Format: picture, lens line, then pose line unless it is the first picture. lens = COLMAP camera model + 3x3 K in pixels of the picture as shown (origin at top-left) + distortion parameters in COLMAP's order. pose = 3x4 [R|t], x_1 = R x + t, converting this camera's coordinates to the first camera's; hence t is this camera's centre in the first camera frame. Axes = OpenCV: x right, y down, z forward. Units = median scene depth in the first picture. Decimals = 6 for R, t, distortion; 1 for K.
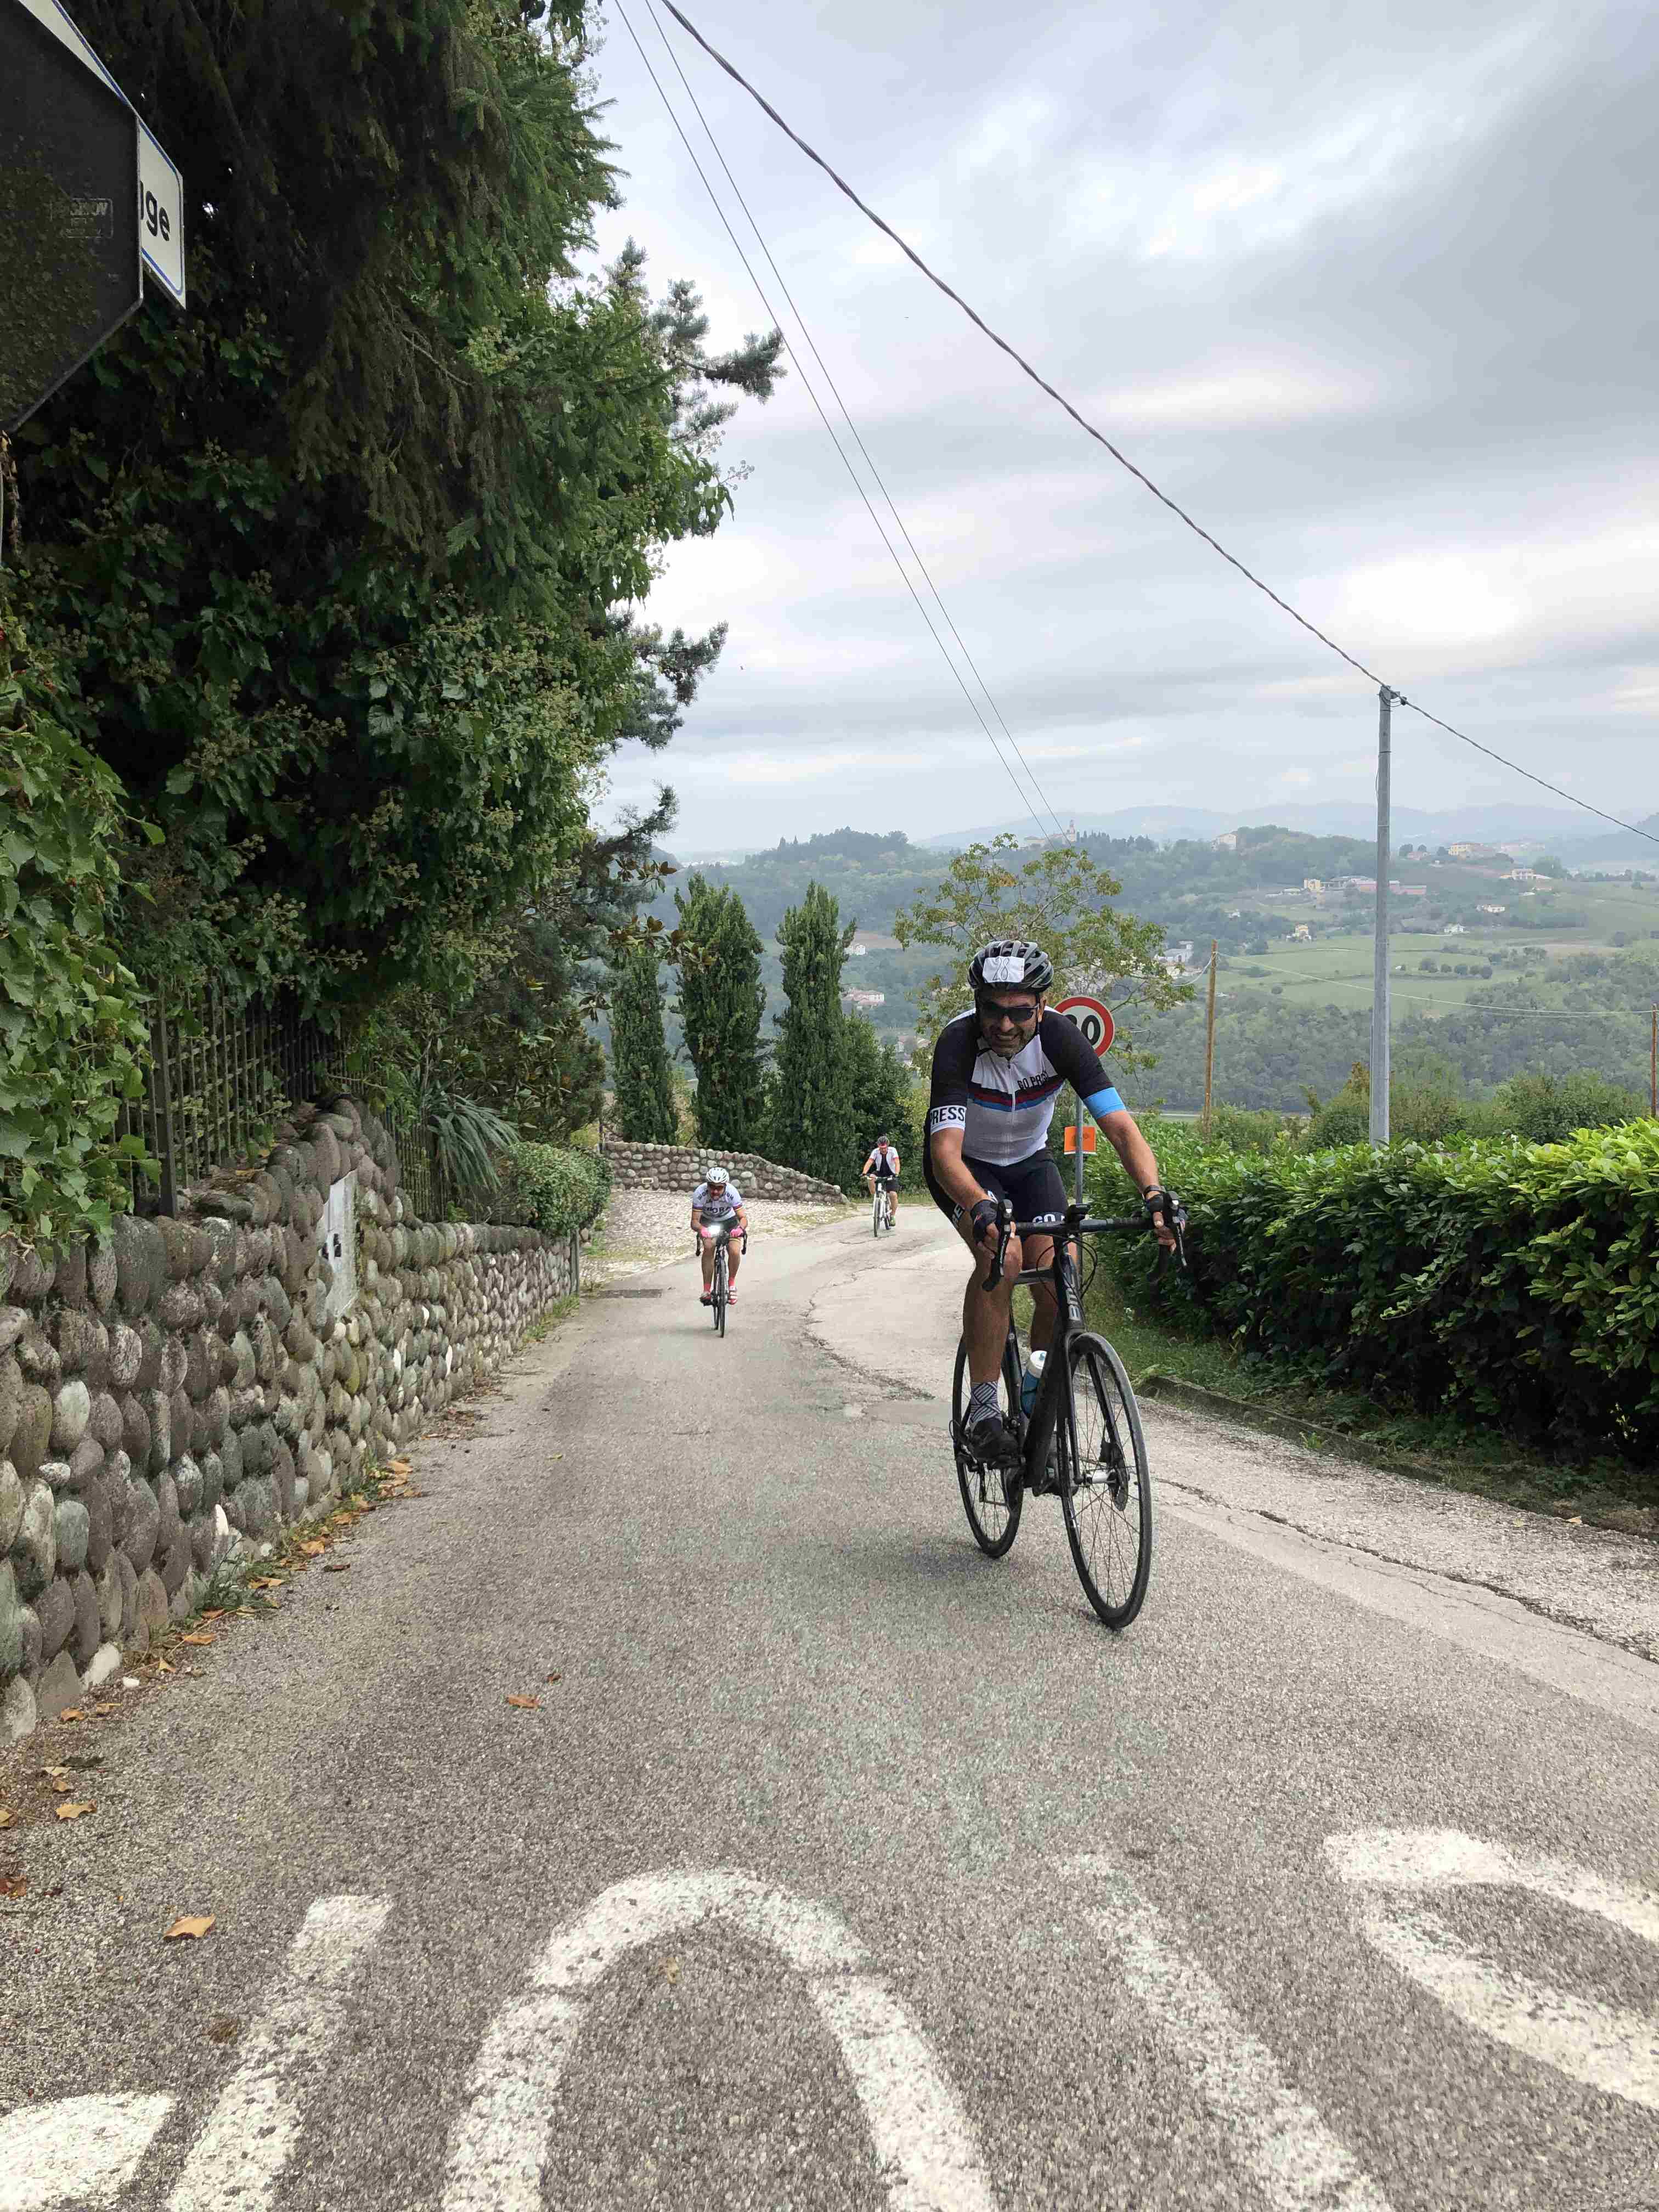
lens RADIAL K [[1767.9, 0, 840.8], [0, 1767.9, 1098.3], [0, 0, 1]] dist [0.025848, -0.006511]
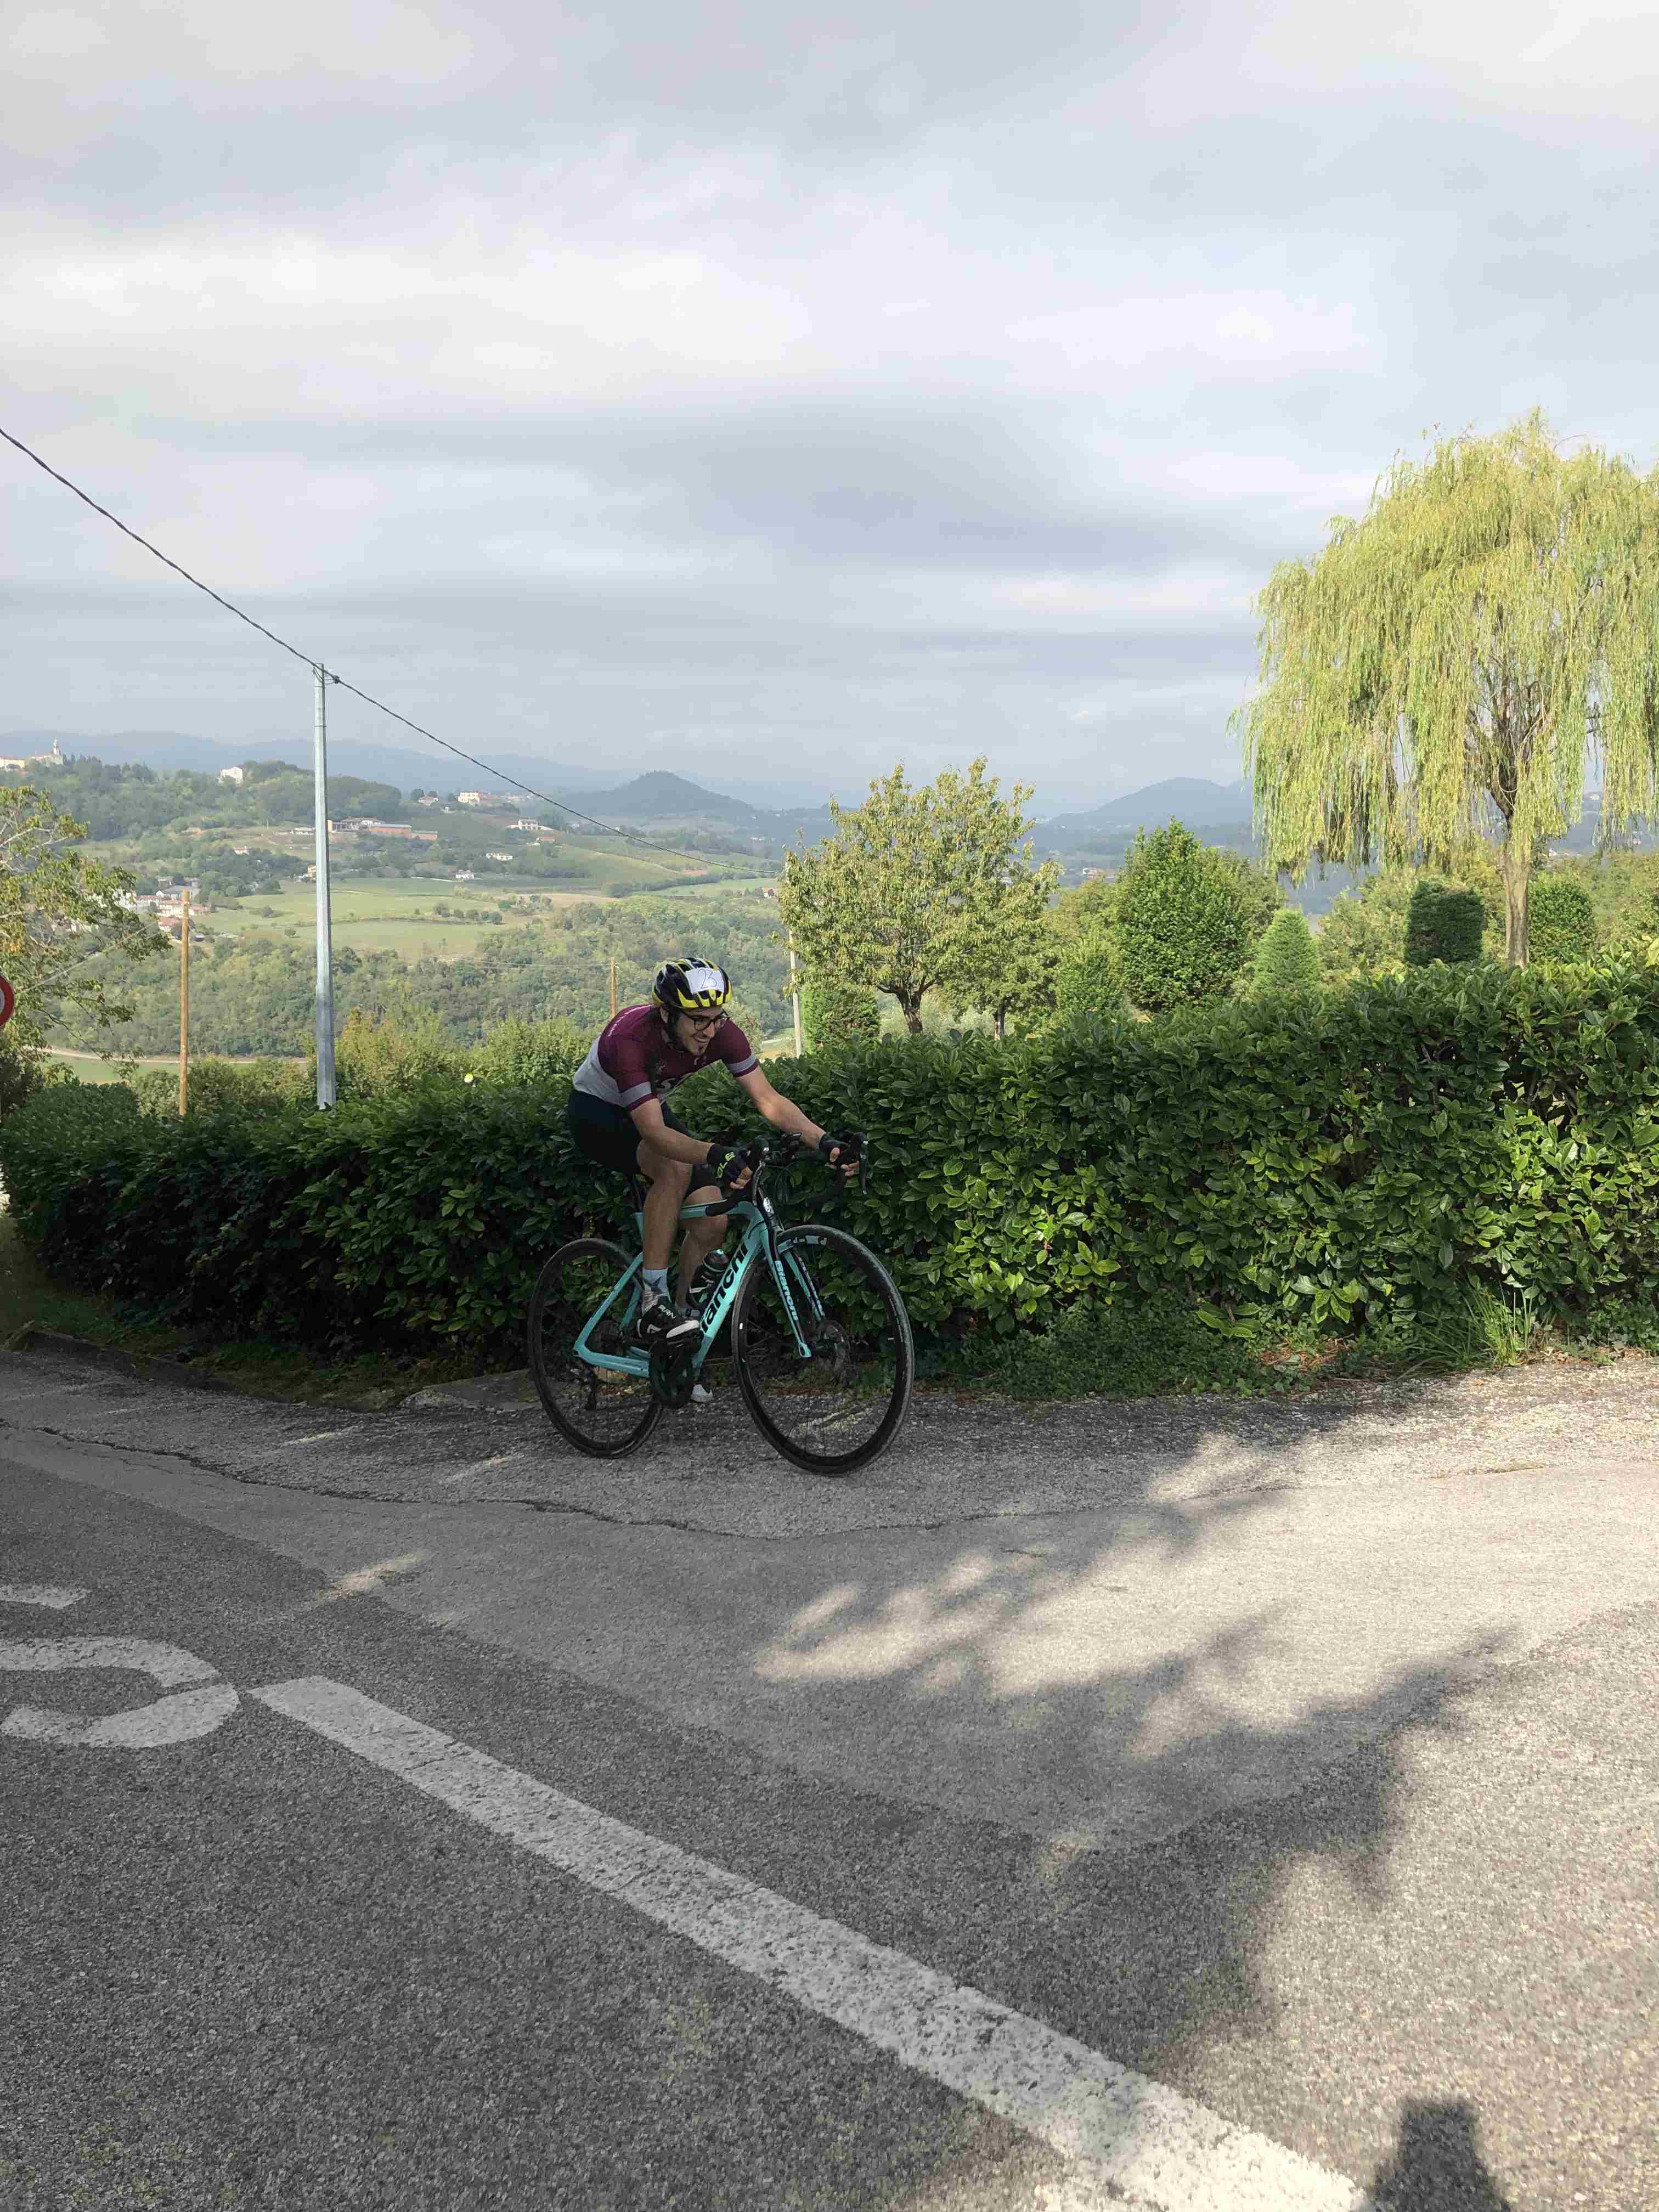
lens RADIAL K [[1814.2, 0, 869.0], [0, 1814.2, 1096.9], [0, 0, 1]] dist [0.055632, -0.064087]
pose [[0.861578, -0.030189, 0.506727, 0.098253], [0.013301, 0.999230, 0.036915, -0.033803], [-0.507451, -0.025065, 0.861316, -0.374302]]
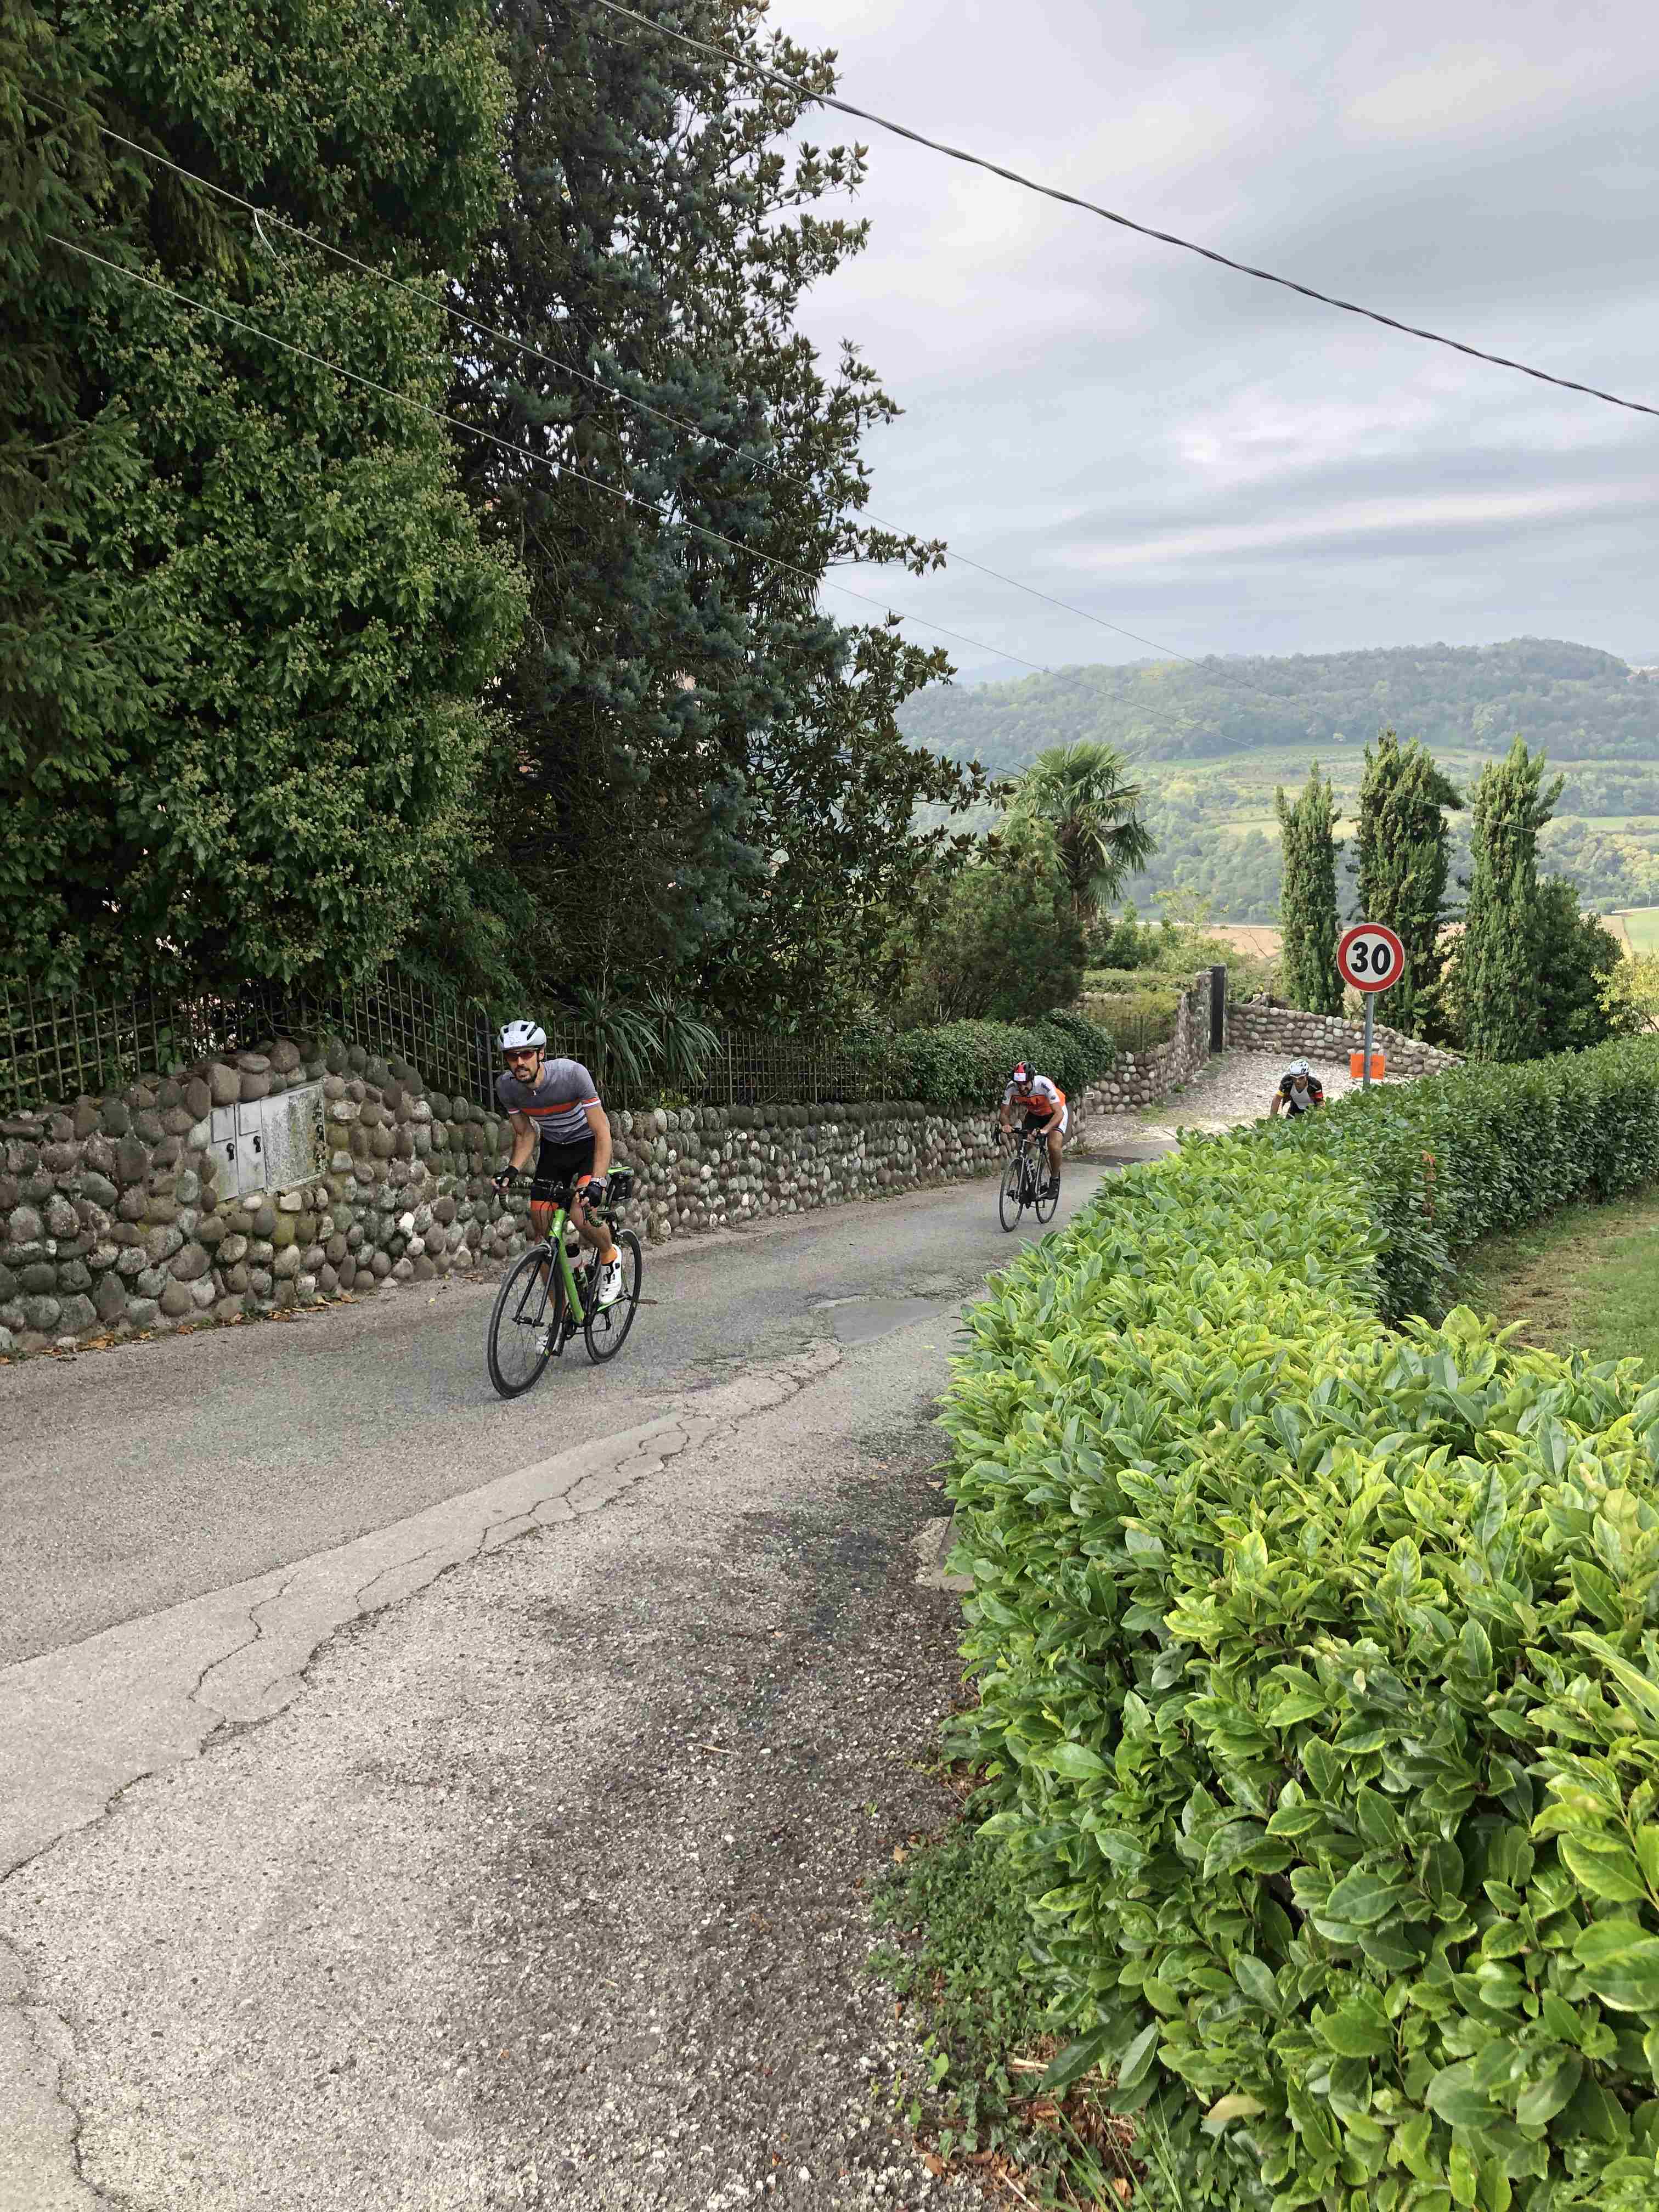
lens RADIAL K [[1765.3, 0, 828.1], [0, 1765.3, 1088.5], [0, 0, 1]] dist [0.017162, 0.005424]
pose [[0.833464, 0.097348, -0.543931, 0.975675], [-0.037437, 0.992046, 0.120183, -0.168671], [0.551304, -0.079805, 0.830479, 0.061865]]
